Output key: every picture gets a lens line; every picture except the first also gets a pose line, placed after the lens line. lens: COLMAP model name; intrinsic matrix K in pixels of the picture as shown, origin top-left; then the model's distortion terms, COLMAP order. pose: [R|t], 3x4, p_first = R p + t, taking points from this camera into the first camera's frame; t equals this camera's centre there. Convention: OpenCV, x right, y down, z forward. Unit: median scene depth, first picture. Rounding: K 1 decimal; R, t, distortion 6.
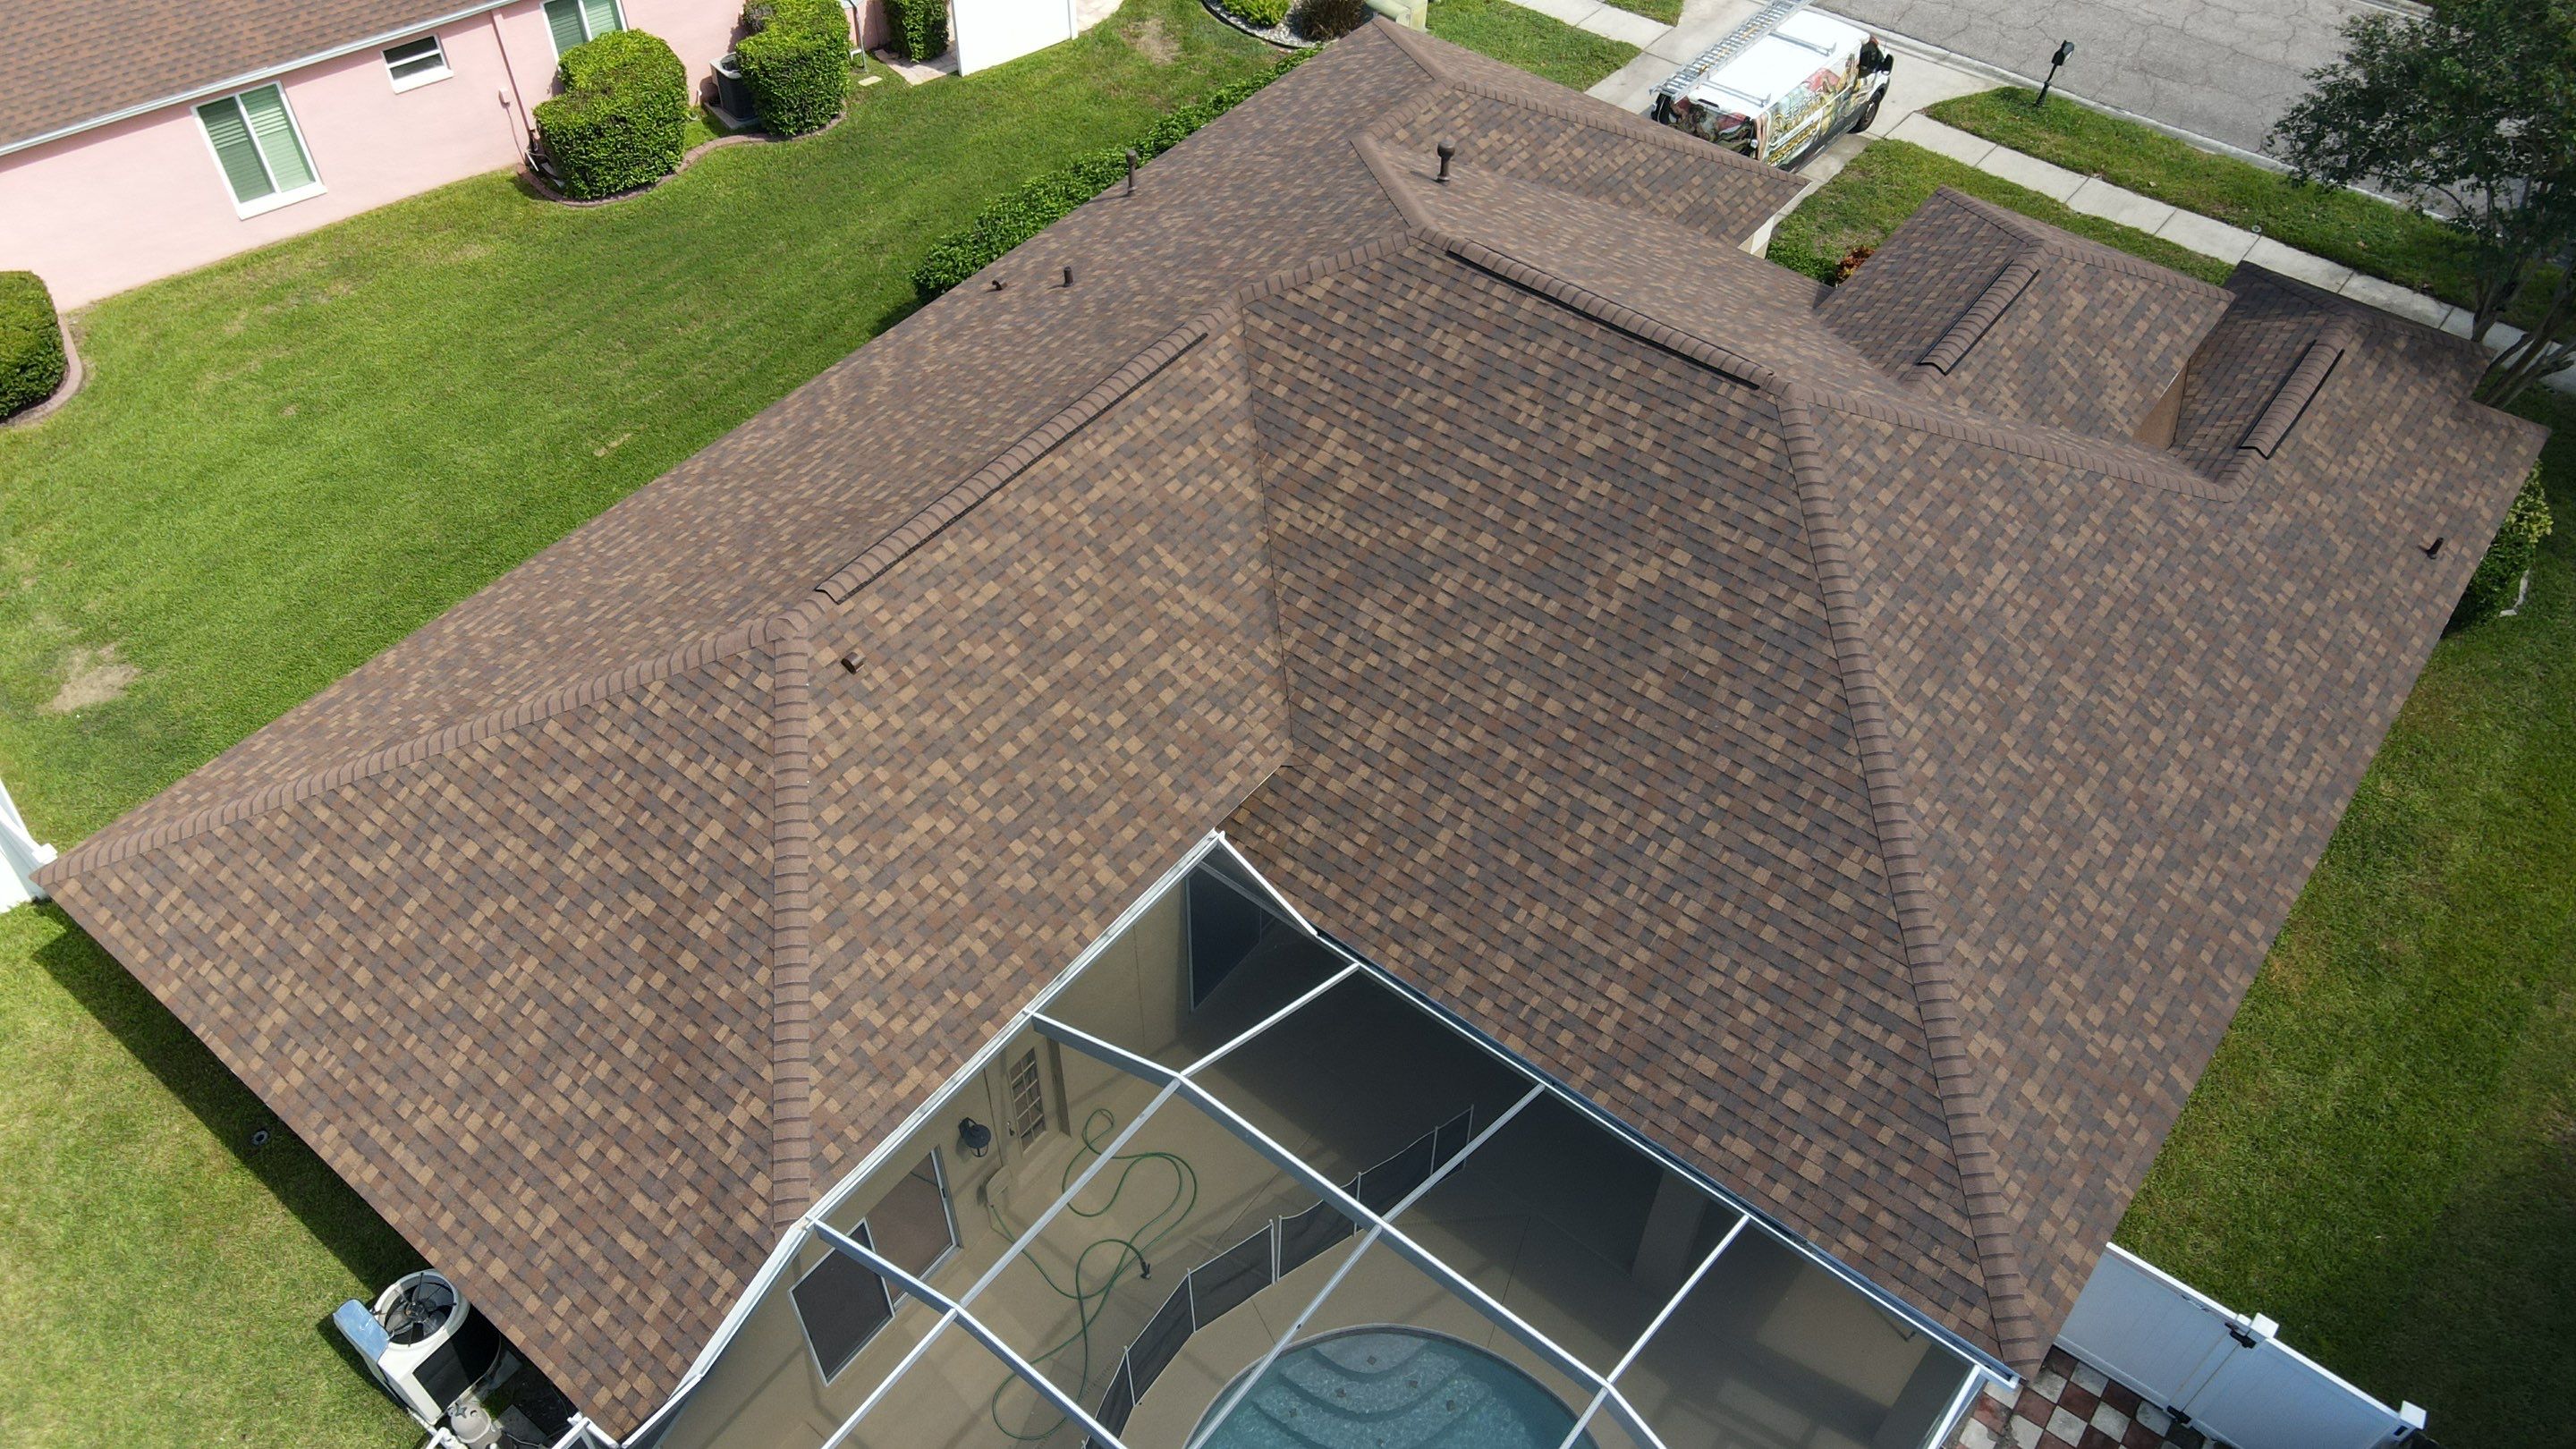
lens RADIAL K [[1883.6, 0, 1246.0], [0, 1883.6, 738.4], [0, 0, 1]] dist [-0.030021, 0.085019]
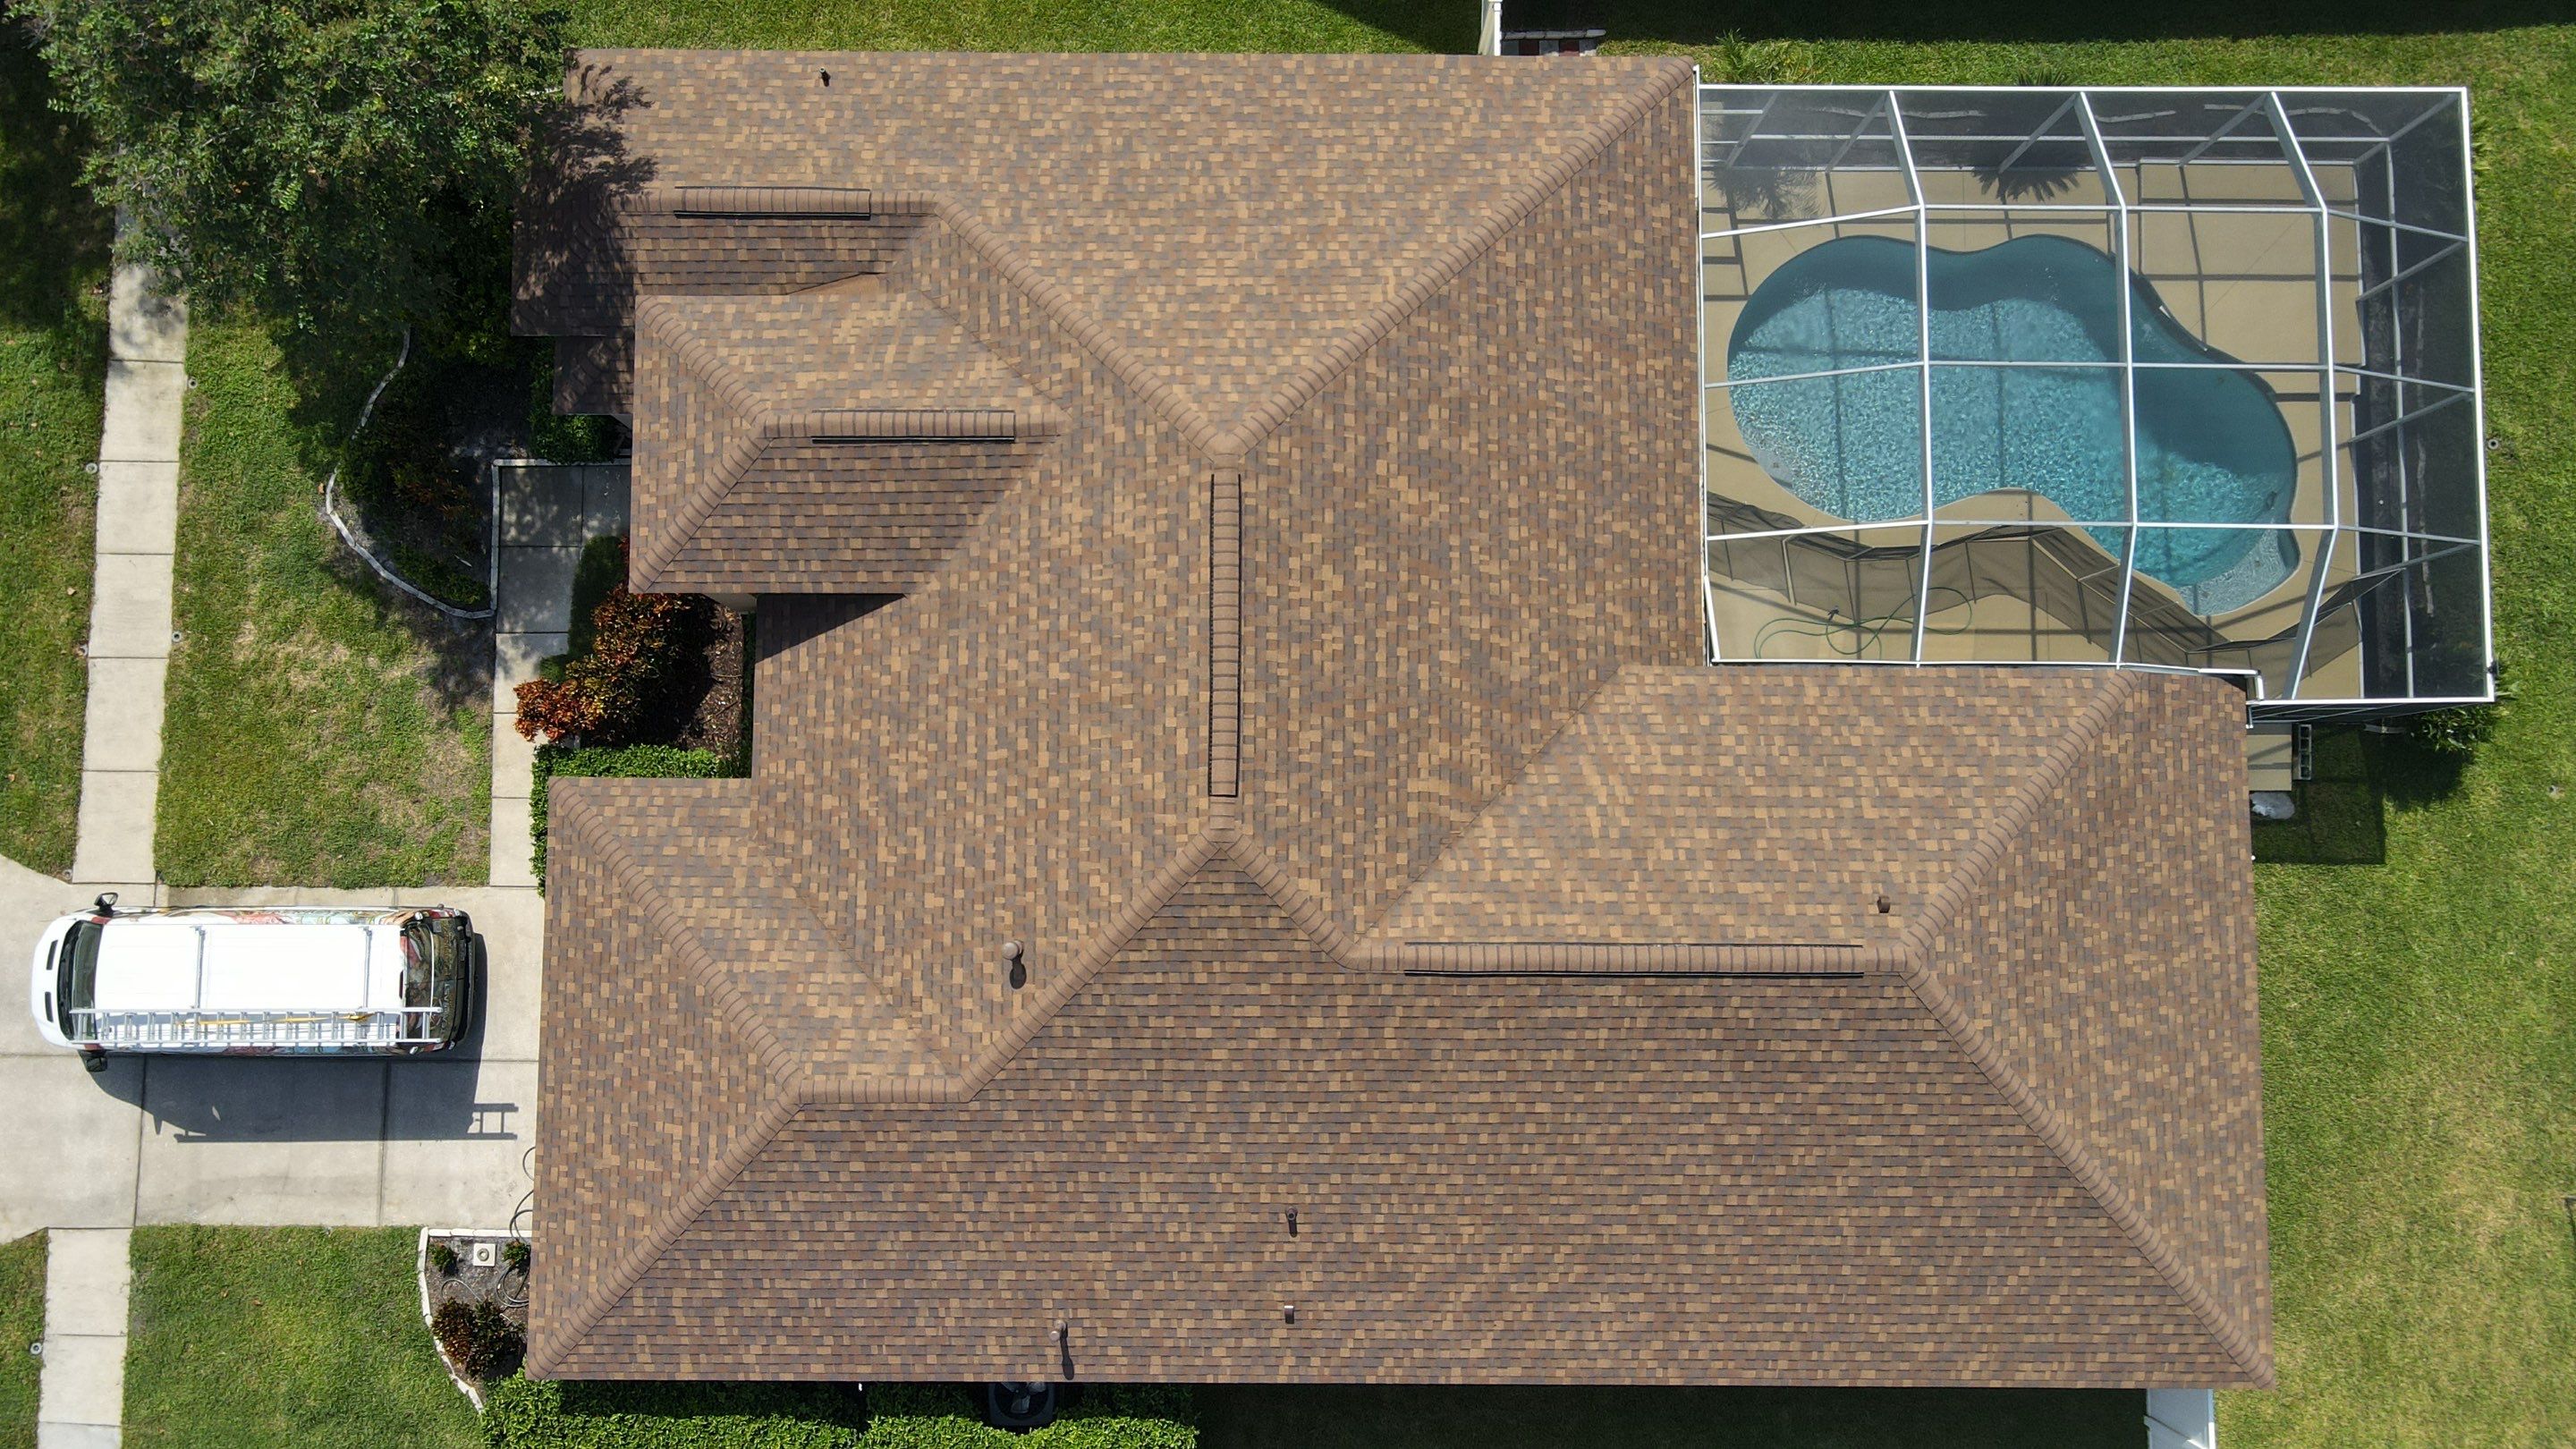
lens RADIAL K [[1805.5, 0, 1255.2], [0, 1805.5, 720.2], [0, 0, 1]] dist [-0.026067, 0.127689]
pose [[-0.624197, -0.778348, 0.067481, 0.072656], [0.585320, -0.408686, 0.700269, -1.079104], [-0.517474, 0.476603, 0.710683, 0.274204]]
